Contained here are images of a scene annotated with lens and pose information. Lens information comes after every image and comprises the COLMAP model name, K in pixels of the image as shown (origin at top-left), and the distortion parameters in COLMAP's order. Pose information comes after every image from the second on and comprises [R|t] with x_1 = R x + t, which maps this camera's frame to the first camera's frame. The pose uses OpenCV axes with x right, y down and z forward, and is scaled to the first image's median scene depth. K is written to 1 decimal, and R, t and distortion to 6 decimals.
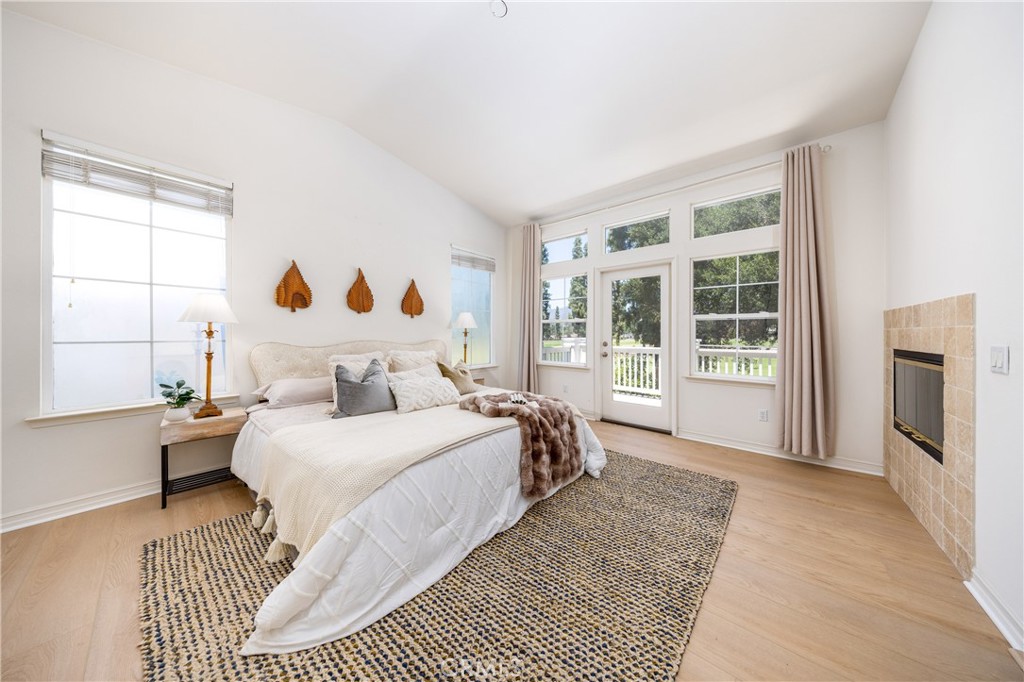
lens RADIAL K [[312.2, 0, 521.2], [0, 312.2, 332.9], [0, 0, 1]] dist [0.000155, -0.000063]
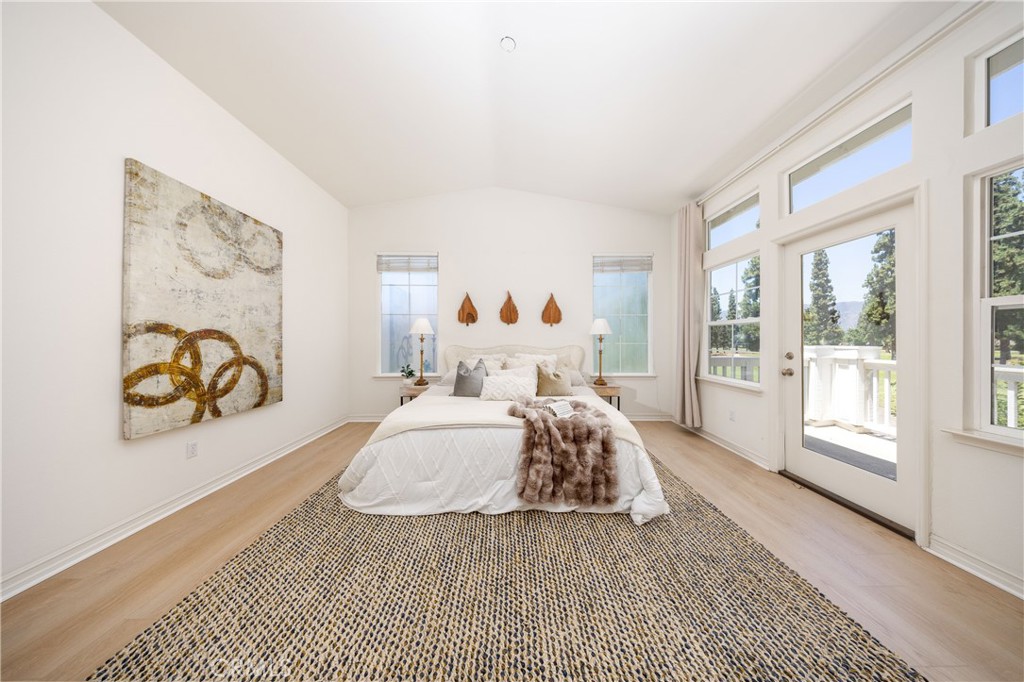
lens RADIAL K [[296.0, 0, 510.2], [0, 296.0, 339.6], [0, 0, 1]] dist [-0.001186, -0.000103]
pose [[0.637568, -0.003057, -0.770388, 0.586968], [0.003950, 0.999992, -0.000699, 0.002025], [0.770384, -0.002598, 0.637575, 0.273213]]
